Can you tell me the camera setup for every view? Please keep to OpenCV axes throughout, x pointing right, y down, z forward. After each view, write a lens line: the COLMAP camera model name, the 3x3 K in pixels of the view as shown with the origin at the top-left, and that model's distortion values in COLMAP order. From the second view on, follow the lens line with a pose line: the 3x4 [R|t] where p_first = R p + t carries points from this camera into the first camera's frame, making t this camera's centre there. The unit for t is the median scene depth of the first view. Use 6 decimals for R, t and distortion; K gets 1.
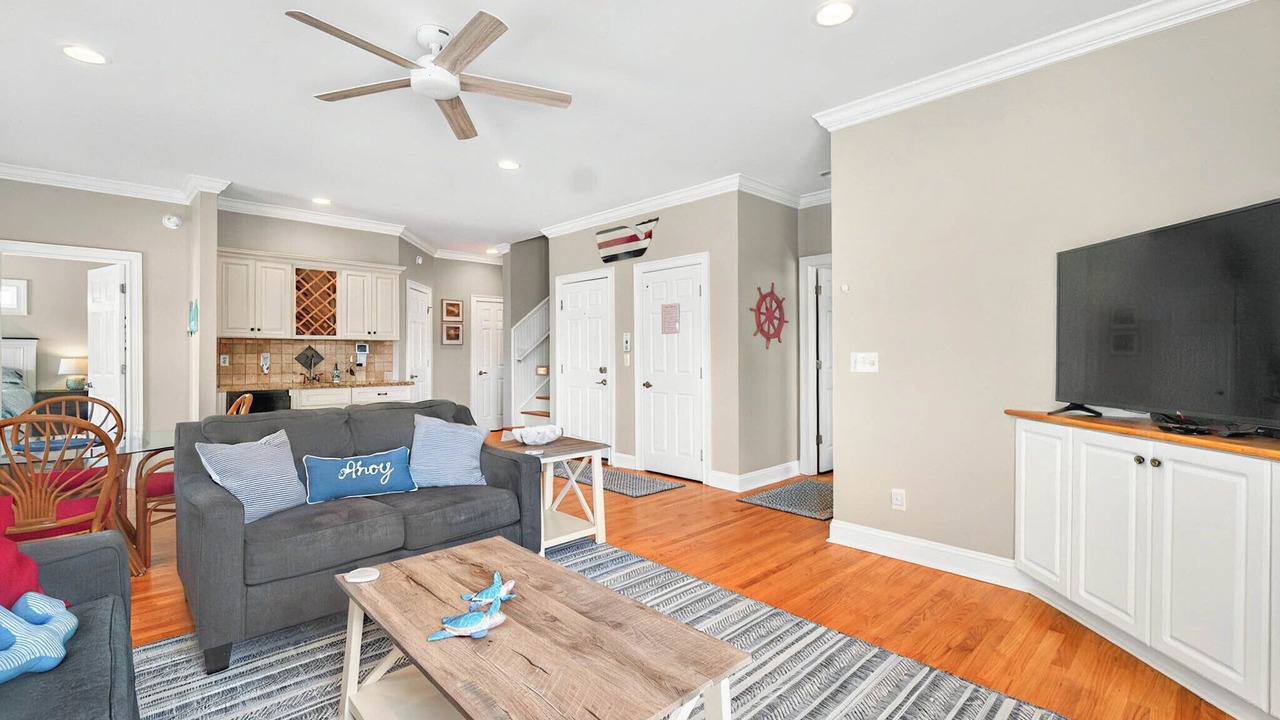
lens RADIAL K [[553.9, 0, 618.3], [0, 553.9, 353.1], [0, 0, 1]] dist [-0.002484, -0.000117]
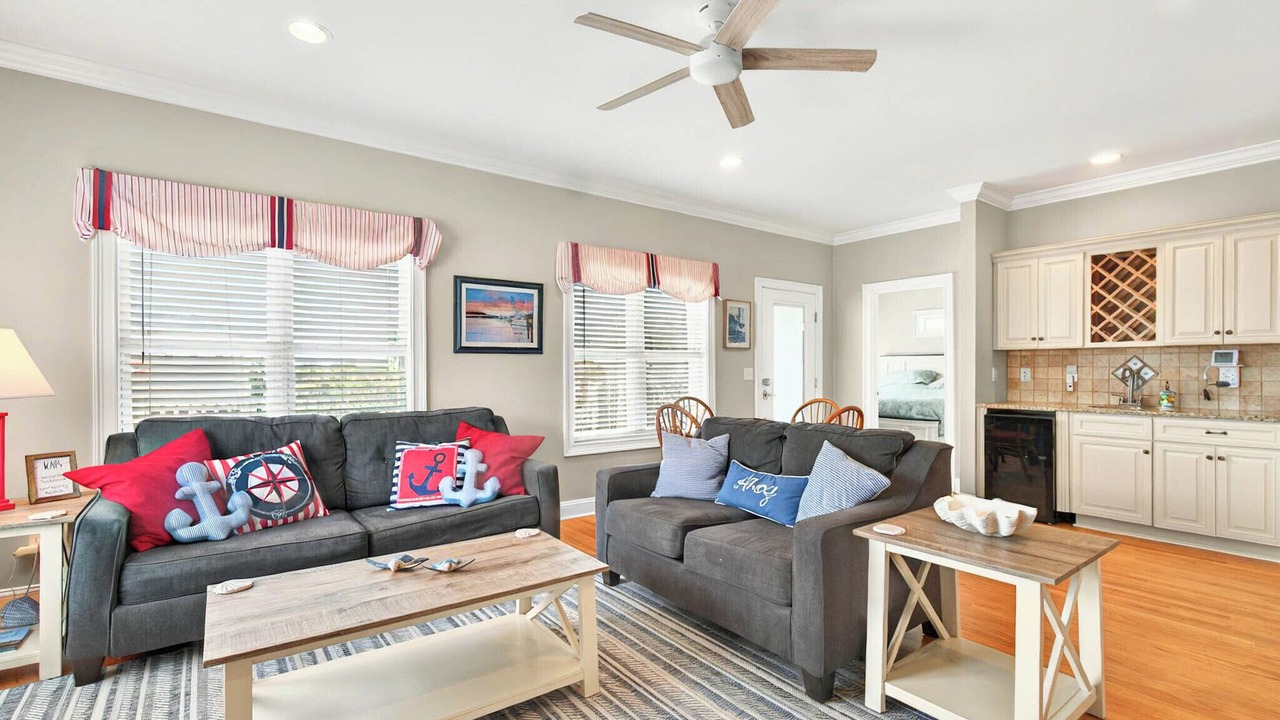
lens RADIAL K [[569.1, 0, 632.4], [0, 569.1, 369.1], [0, 0, 1]] dist [0.007226, 0.000395]
pose [[-0.119259, 0.005019, -0.992850, 0.285242], [0.003020, 0.999984, 0.004692, -0.001414], [0.992859, -0.002439, -0.119272, 0.456034]]
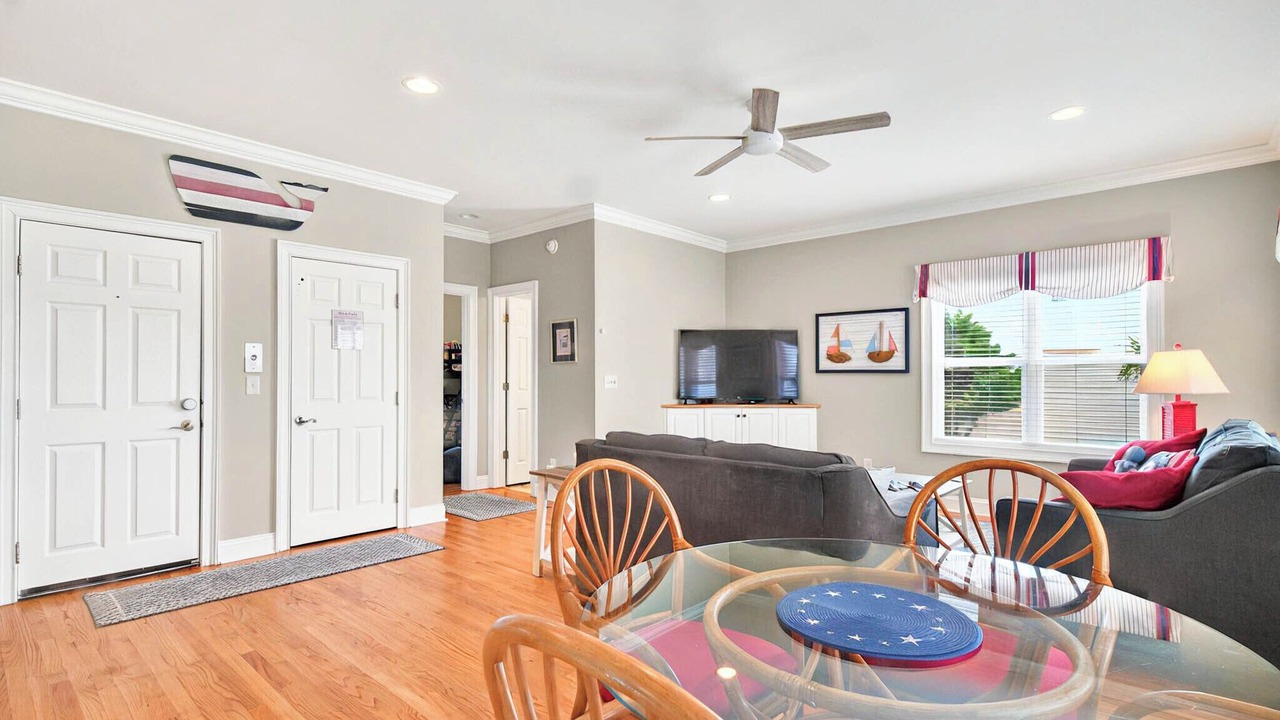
lens RADIAL K [[627.1, 0, 641.6], [0, 627.1, 368.7], [0, 0, 1]] dist [0.009317, -0.001911]
pose [[-0.075961, 0.006390, 0.997090, -0.751945], [-0.003116, 0.999973, -0.006646, -0.003973], [-0.997106, -0.003611, -0.075939, 0.631229]]
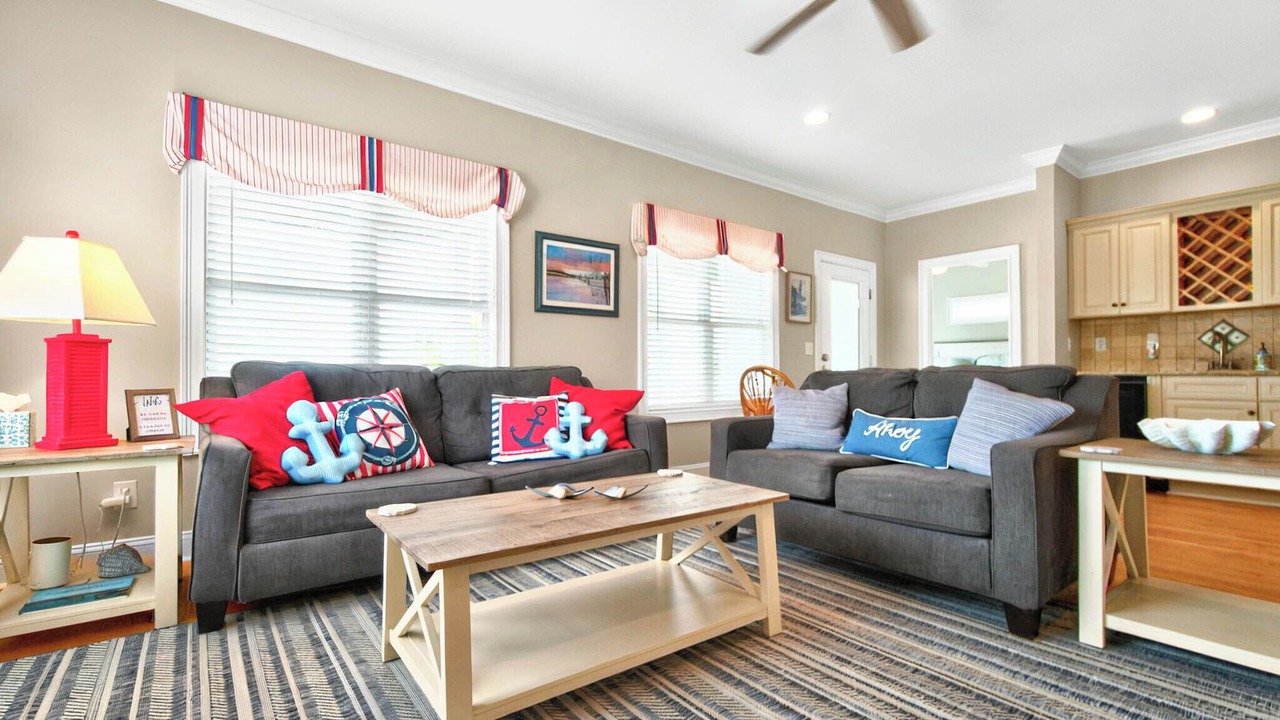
lens RADIAL K [[569.1, 0, 637.6], [0, 569.1, 366.5], [0, 0, 1]] dist [0.007226, 0.000395]
pose [[-0.100689, -0.011286, -0.994854, 0.268891], [0.003827, 0.999924, -0.011731, 0.055726], [0.994911, -0.004989, -0.100638, 0.339421]]
